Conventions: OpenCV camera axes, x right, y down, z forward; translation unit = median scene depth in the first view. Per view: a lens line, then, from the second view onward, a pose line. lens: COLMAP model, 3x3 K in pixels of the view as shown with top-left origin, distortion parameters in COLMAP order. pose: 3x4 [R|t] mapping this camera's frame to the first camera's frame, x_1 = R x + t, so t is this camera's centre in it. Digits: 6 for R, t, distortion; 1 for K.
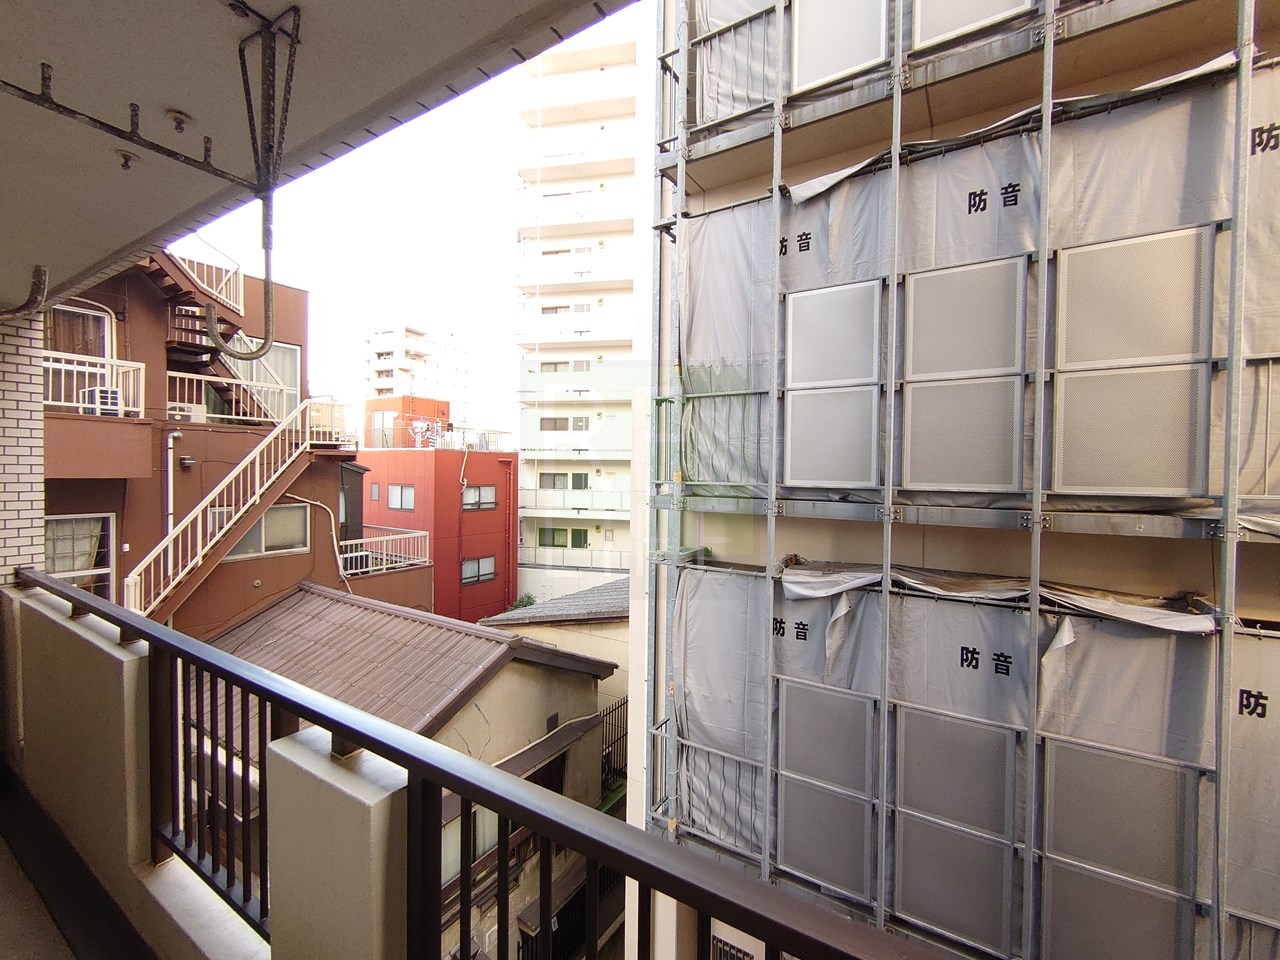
lens RADIAL K [[549.2, 0, 641.5], [0, 549.2, 476.9], [0, 0, 1]] dist [0.003289, -0.003539]
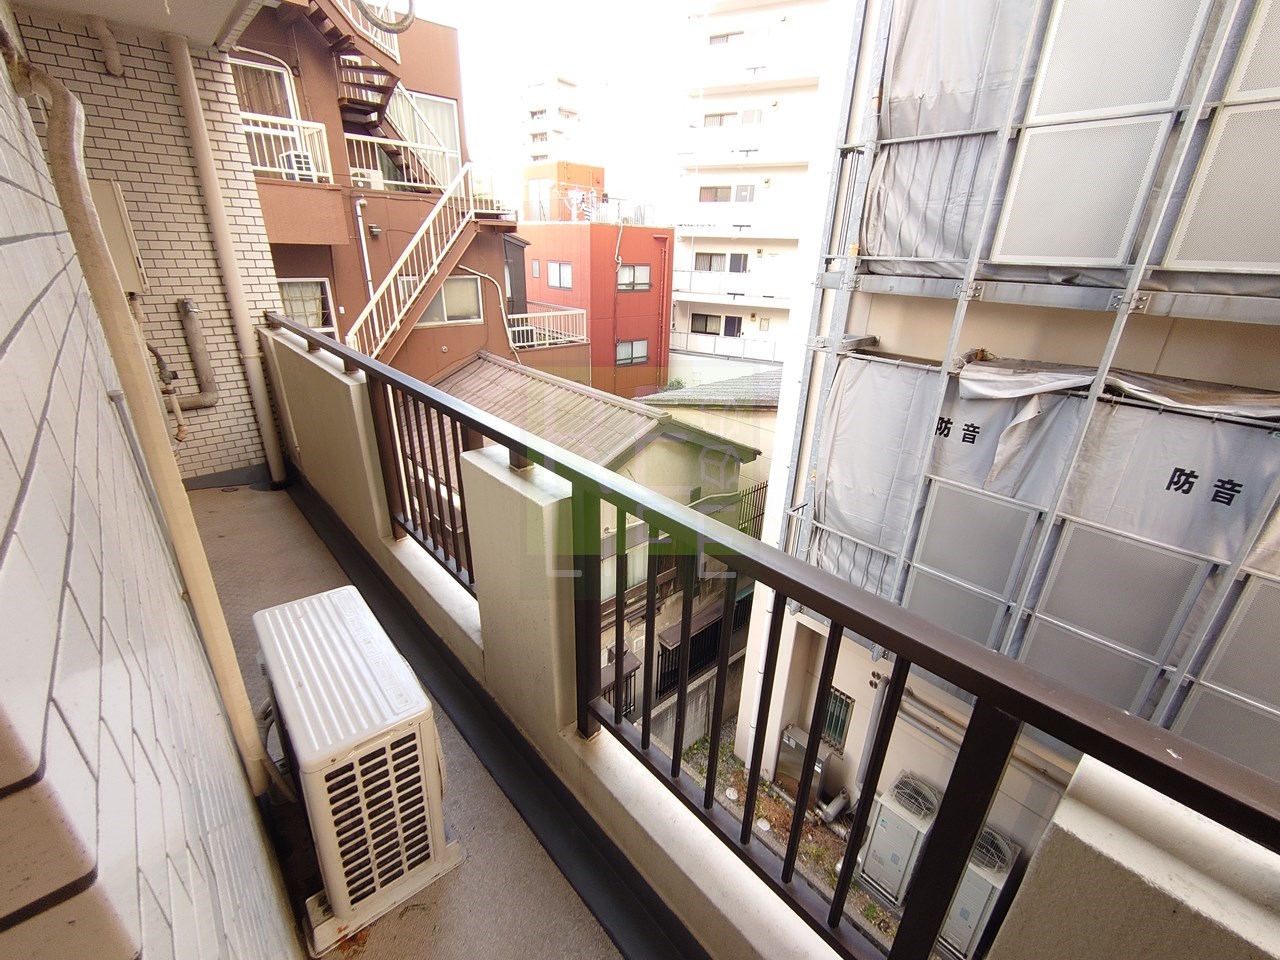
lens RADIAL K [[549.2, 0, 641.0], [0, 549.2, 477.4], [0, 0, 1]] dist [0.003289, -0.003539]
pose [[0.962250, 0.118242, -0.245141, -0.002436], [-0.019677, 0.928565, 0.370648, 0.016045], [0.271456, -0.351832, 0.895838, 0.005845]]
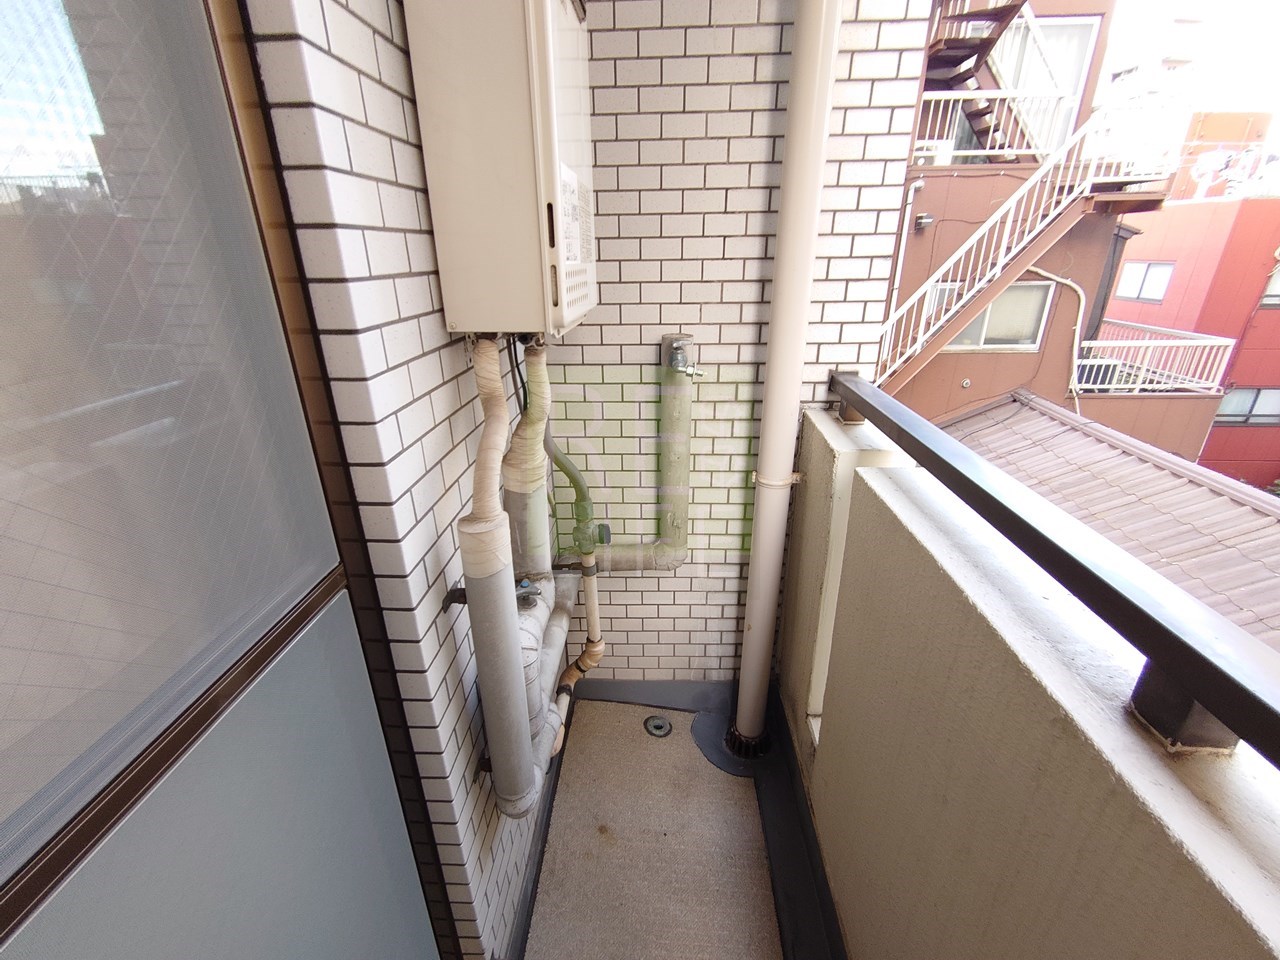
lens RADIAL K [[549.2, 0, 638.3], [0, 549.2, 484.5], [0, 0, 1]] dist [0.003289, -0.003539]
pose [[0.489670, 0.324283, -0.809360, -0.315626], [0.007229, 0.926722, 0.375679, 0.030719], [0.871878, -0.189809, 0.451444, 0.243210]]
